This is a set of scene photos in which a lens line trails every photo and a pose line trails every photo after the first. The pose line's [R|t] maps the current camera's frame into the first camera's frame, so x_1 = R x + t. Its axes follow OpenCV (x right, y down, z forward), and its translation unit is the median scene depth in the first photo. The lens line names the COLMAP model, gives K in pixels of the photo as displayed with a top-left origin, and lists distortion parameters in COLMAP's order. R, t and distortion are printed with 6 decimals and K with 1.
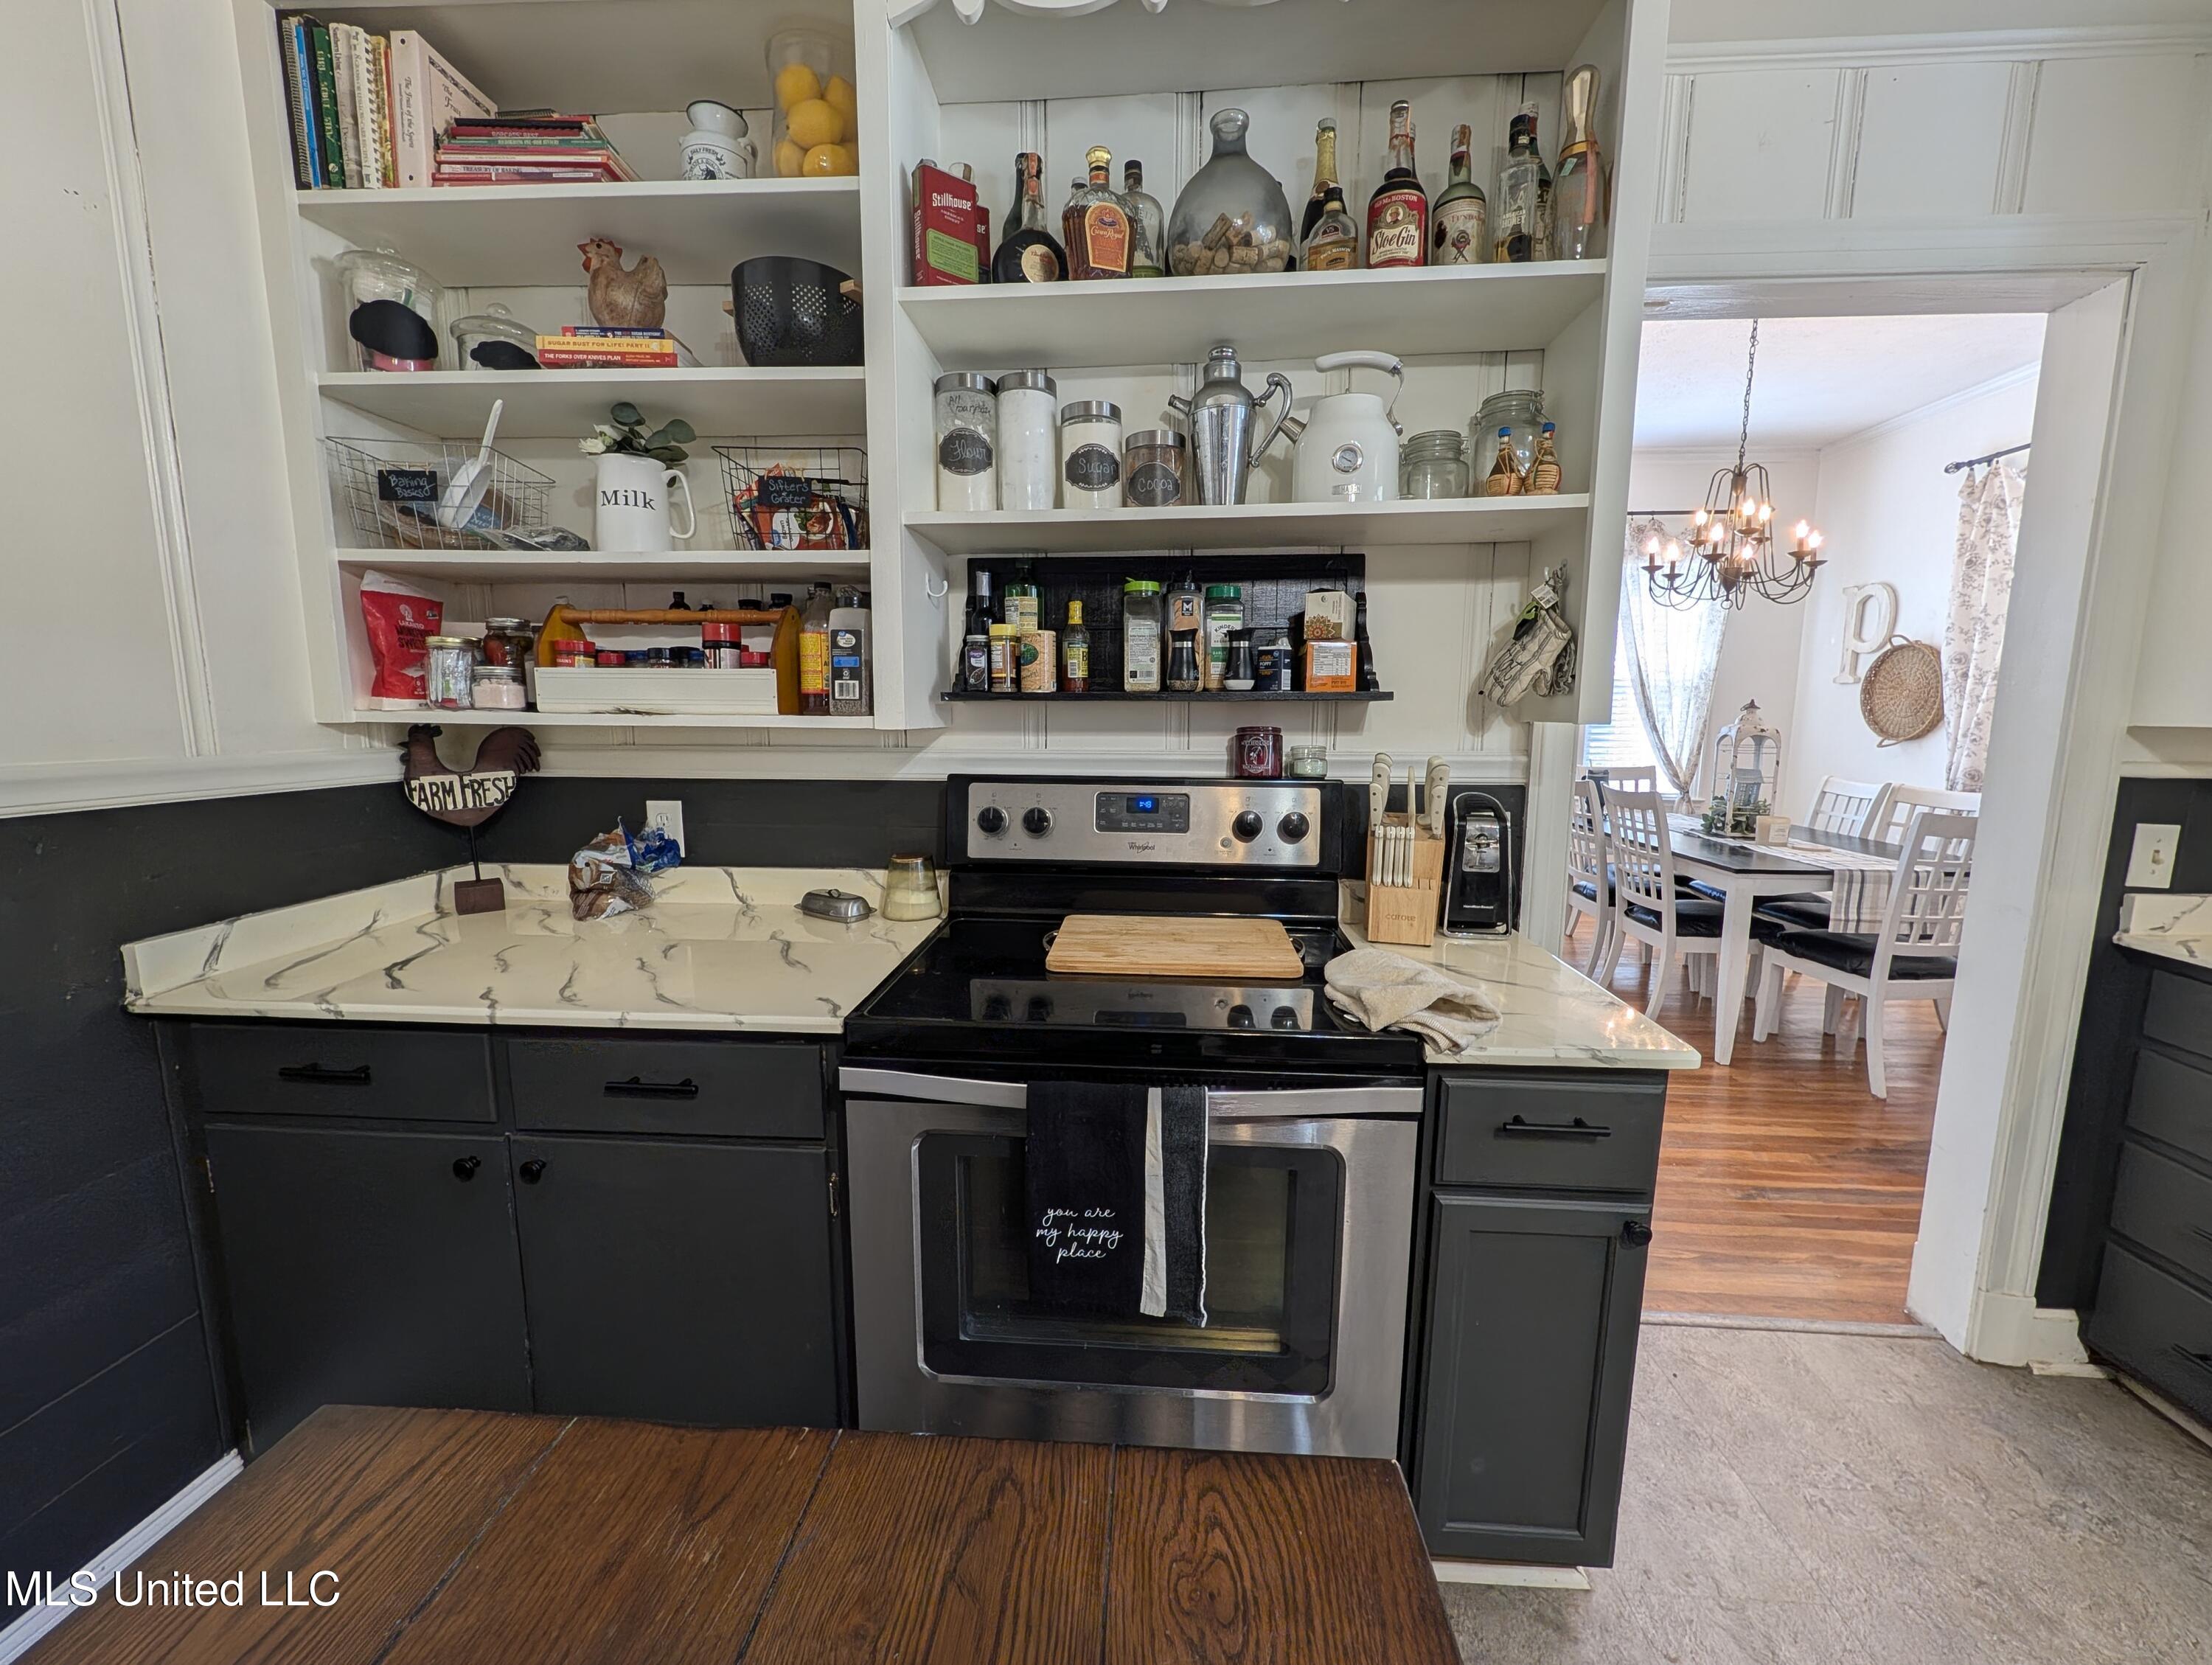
lens RADIAL K [[859.5, 0, 1104.7], [0, 859.5, 824.8], [0, 0, 1]] dist [-0.004993, 0.000470]
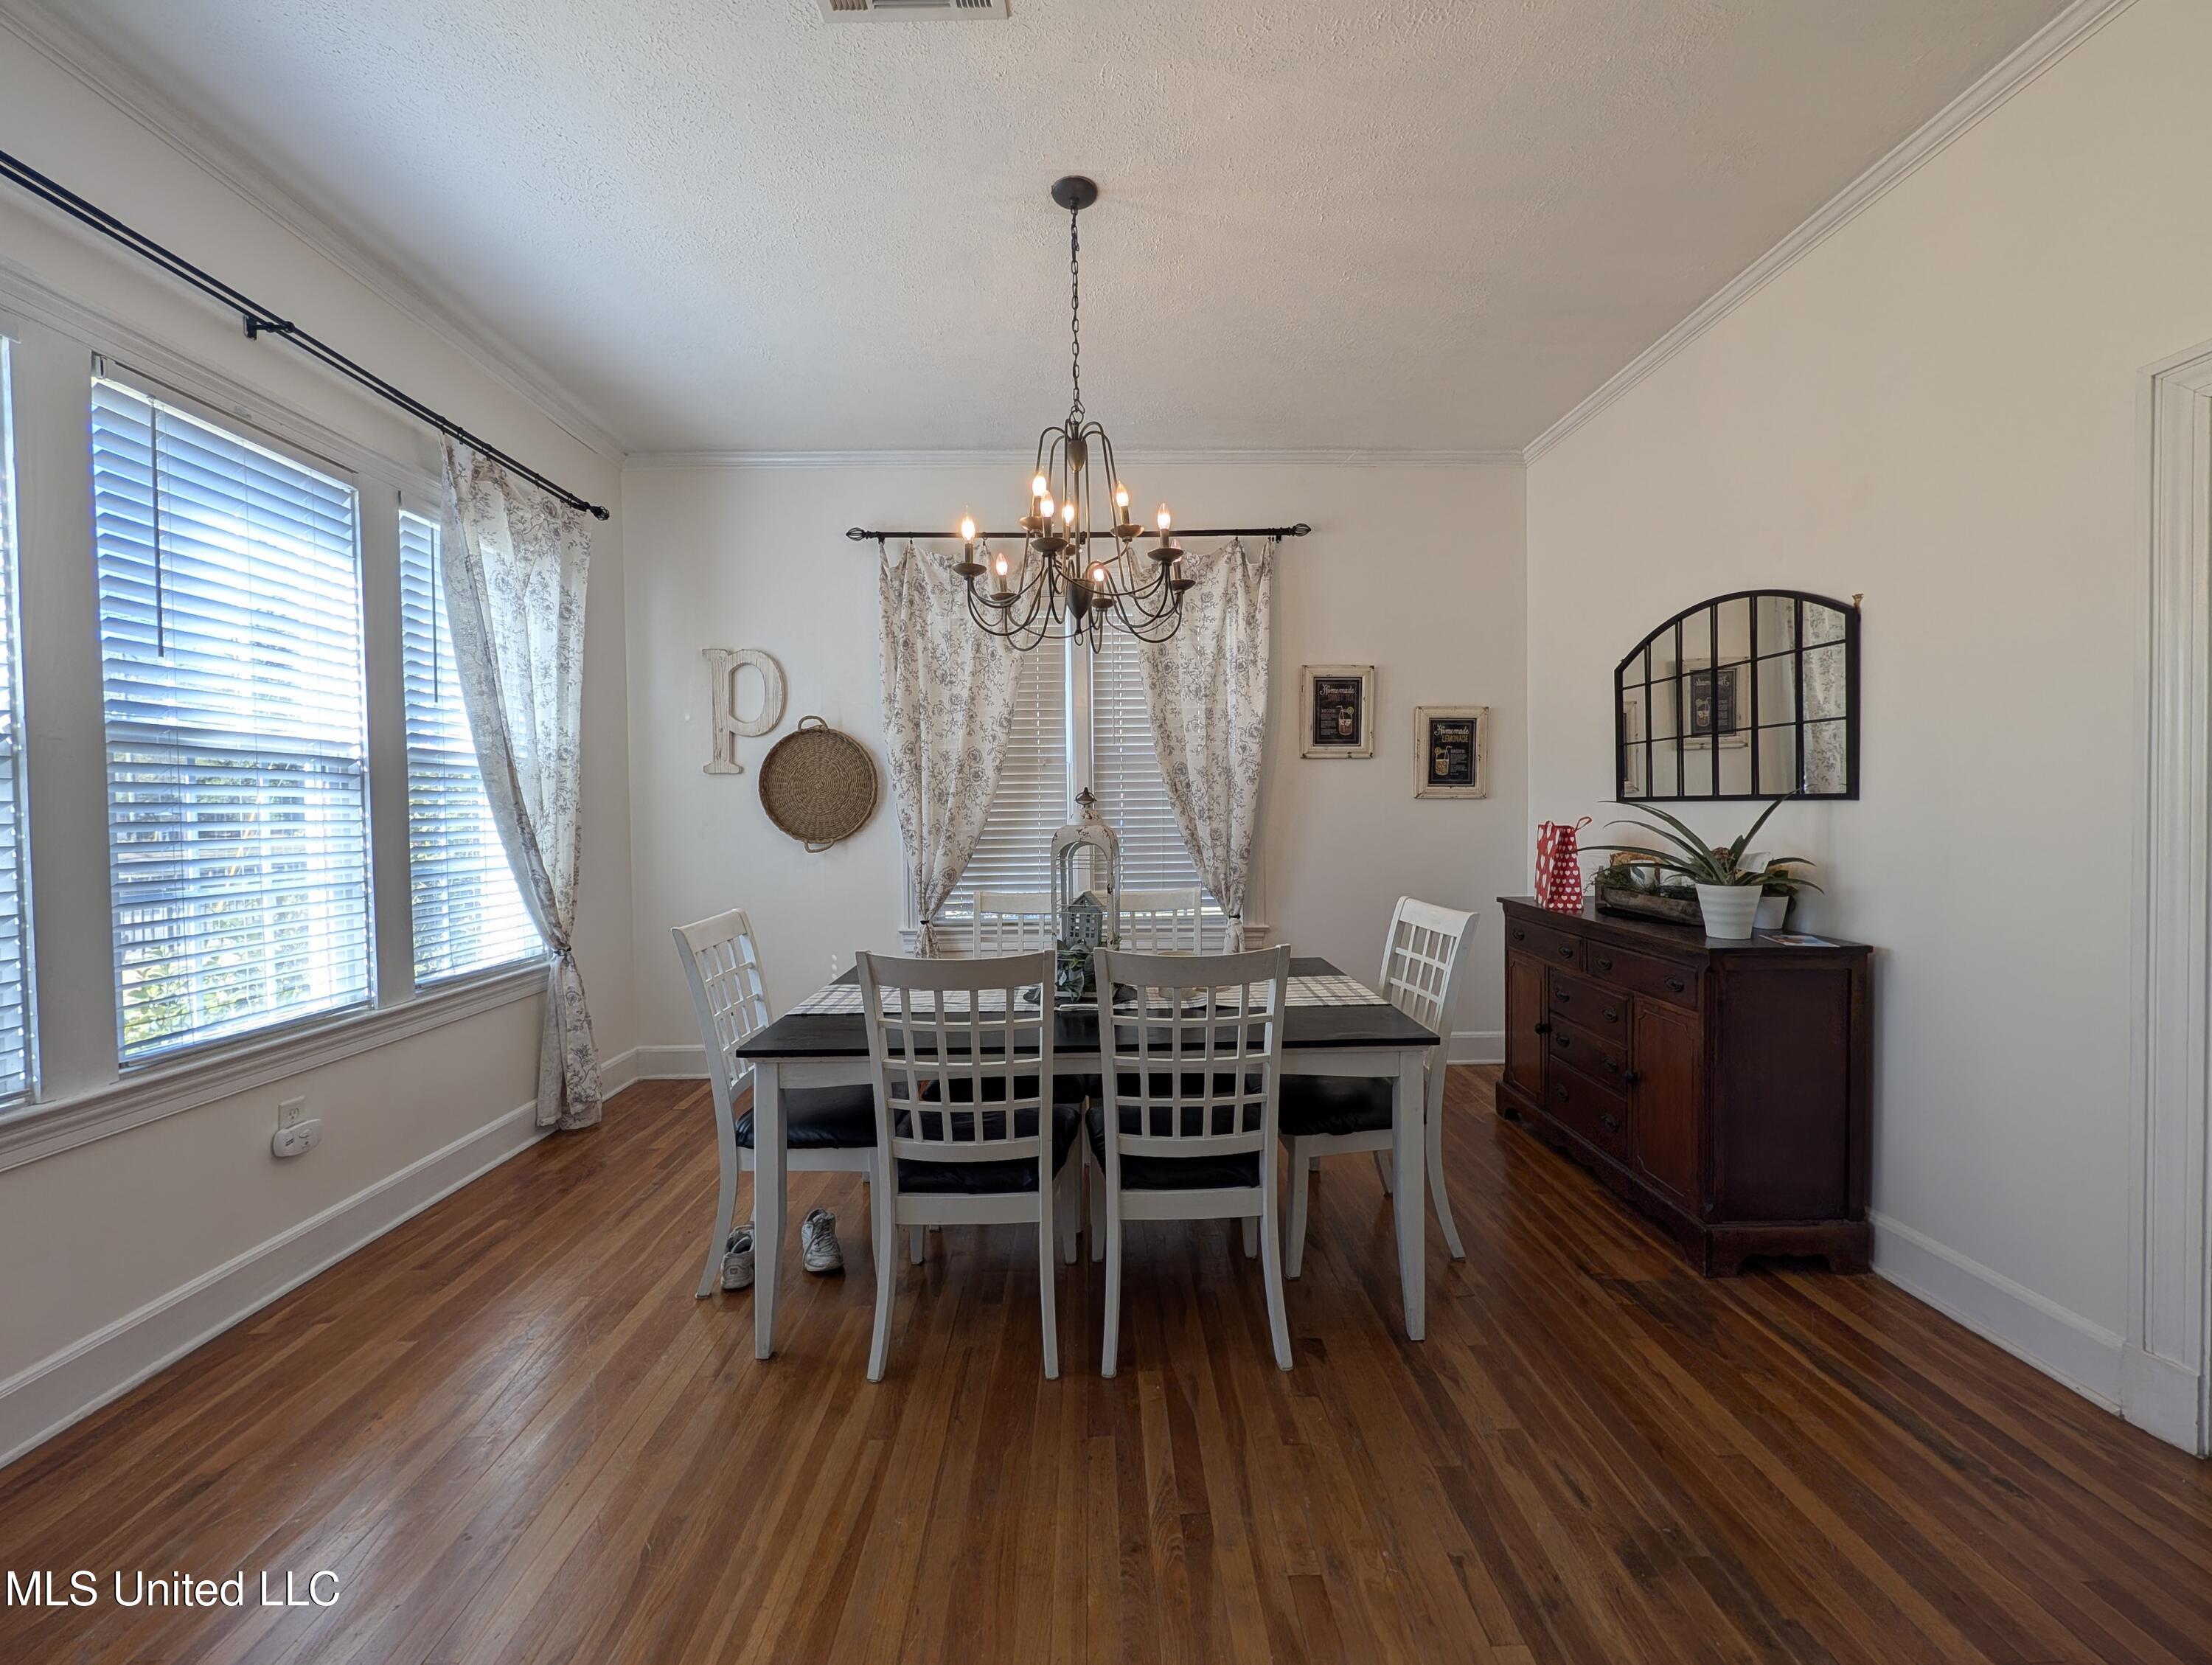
lens RADIAL K [[859.5, 0, 1114.3], [0, 859.5, 829.7], [0, 0, 1]] dist [-0.004993, 0.000470]
pose [[-0.095670, -0.029823, 0.994966, 0.088684], [0.146875, 0.988187, 0.043743, -0.136322], [-0.984518, 0.150321, -0.090160, 1.018786]]
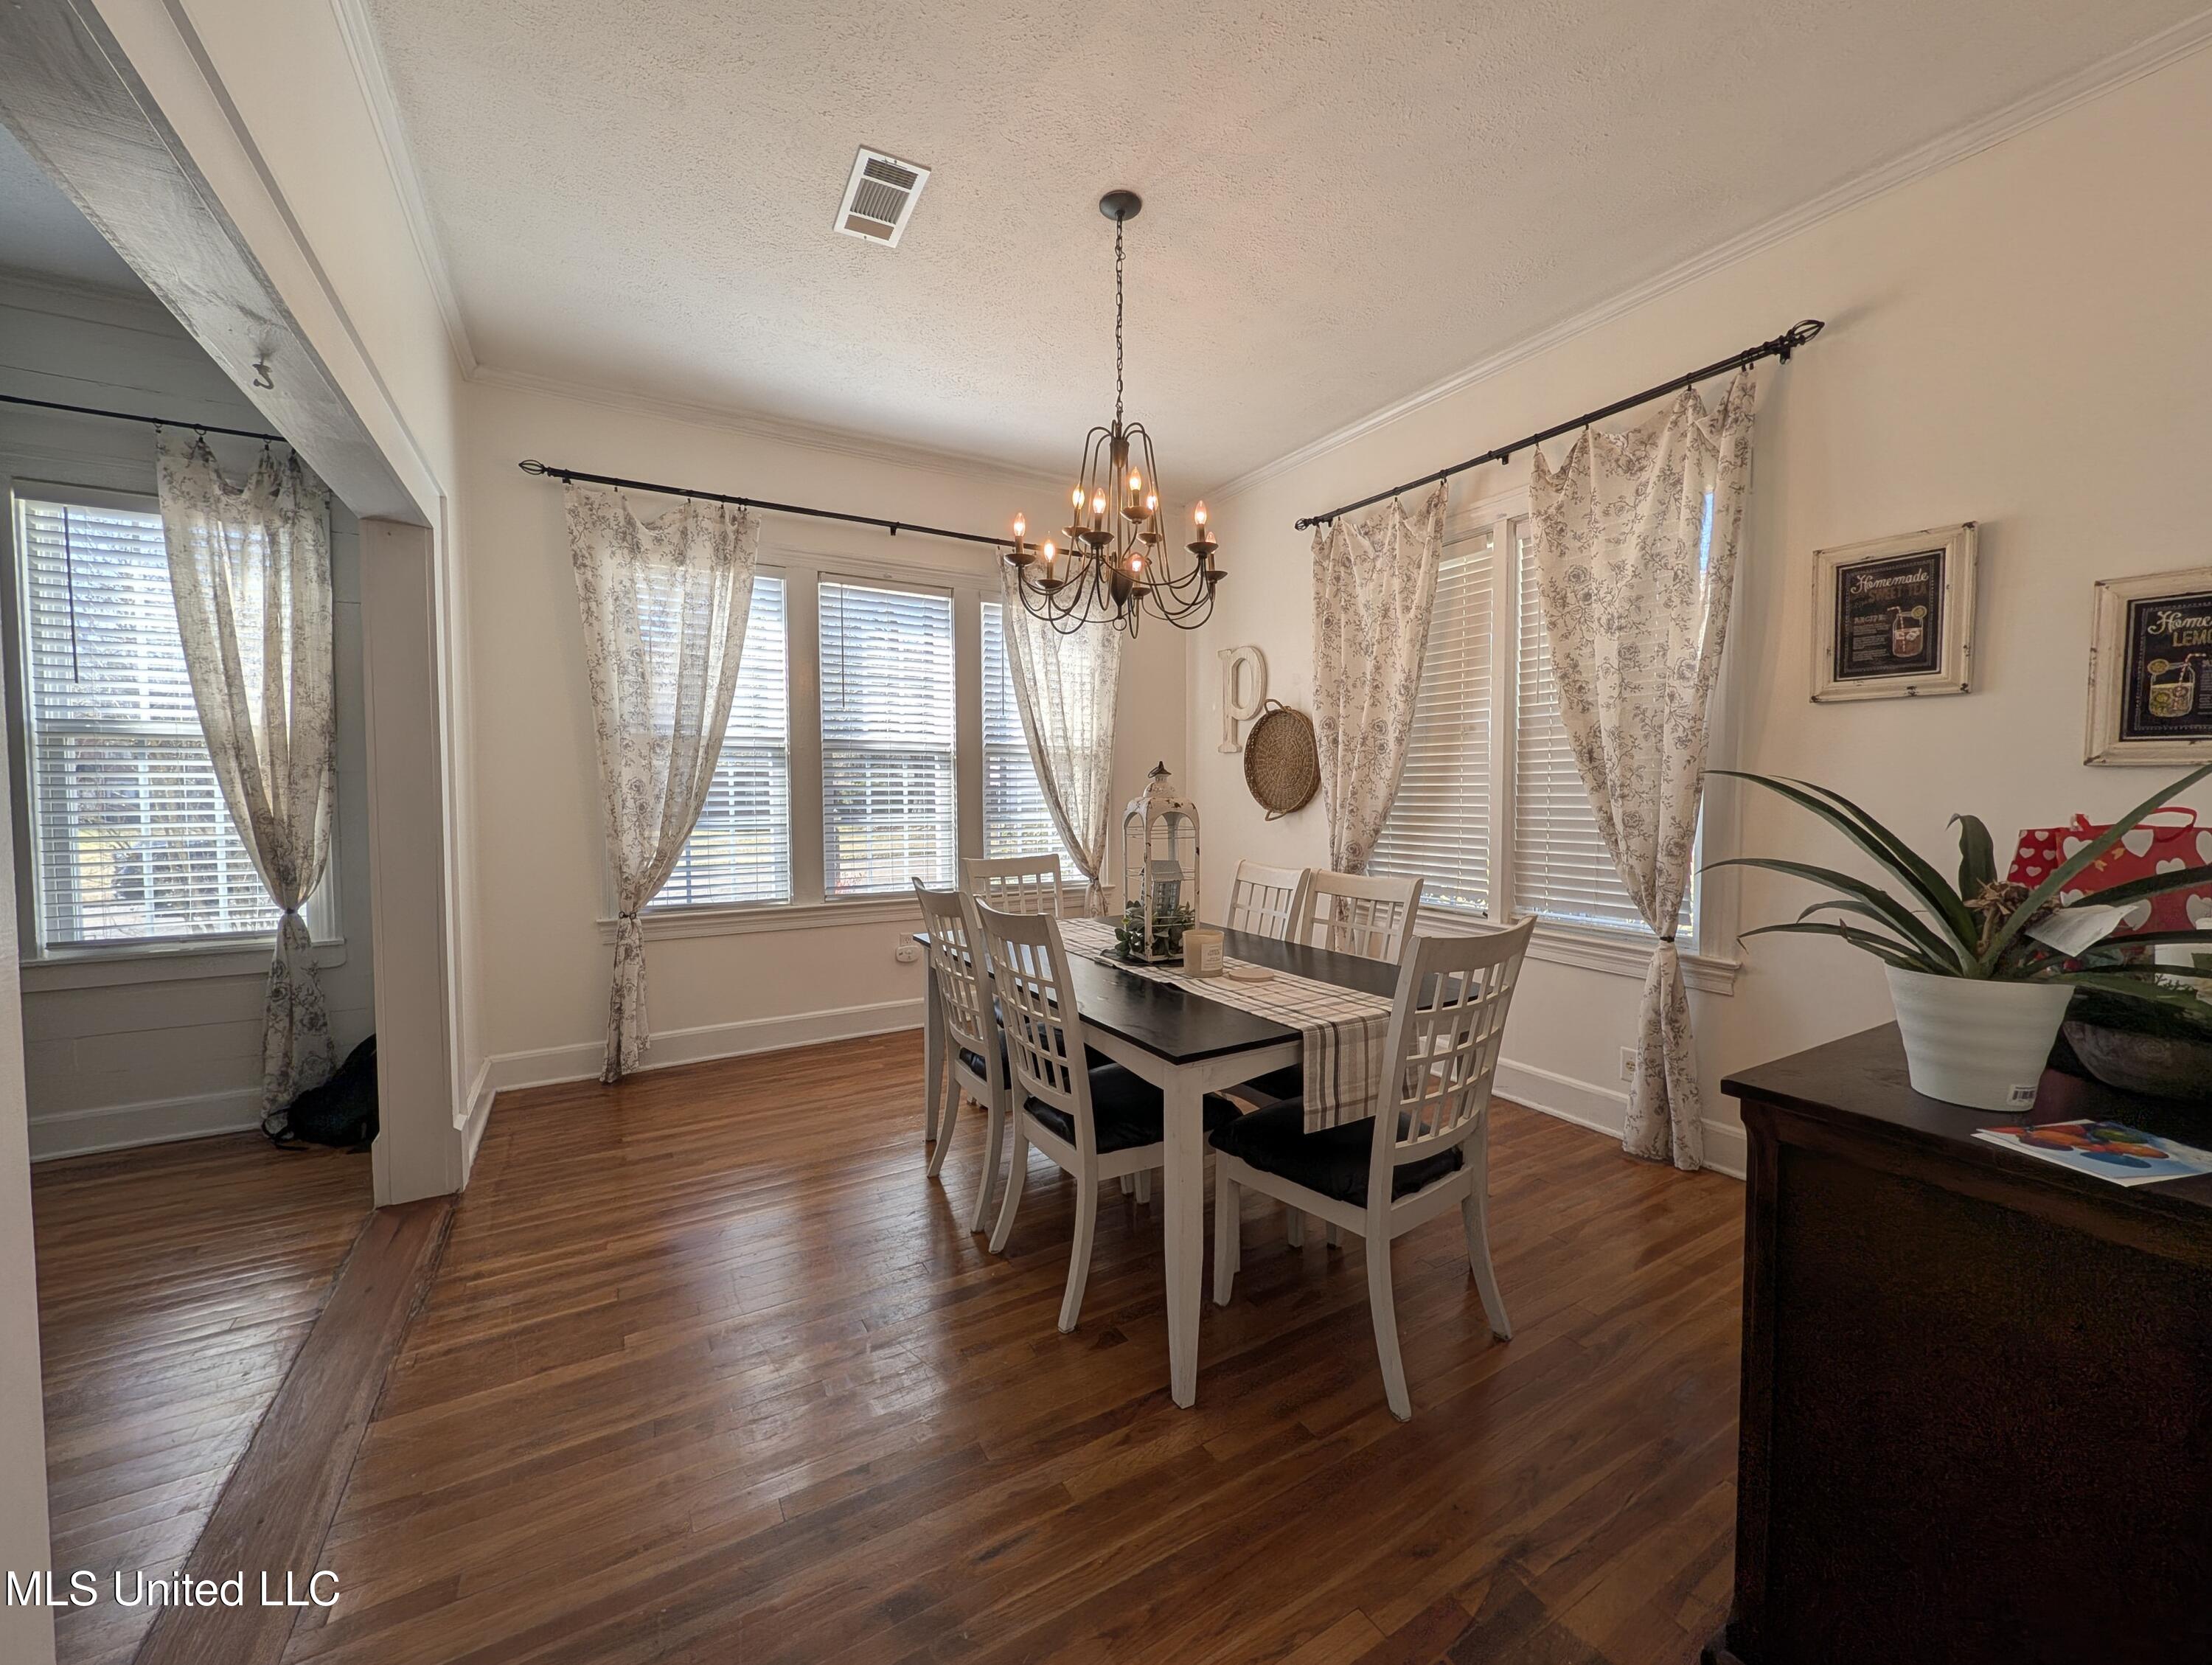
lens RADIAL K [[859.5, 0, 1100.3], [0, 859.5, 823.9], [0, 0, 1]] dist [-0.004993, 0.000470]
pose [[0.825581, -0.029777, 0.563497, 0.311836], [0.082522, 0.994242, -0.068364, -0.050368], [-0.558217, 0.102941, 0.823285, 0.445816]]
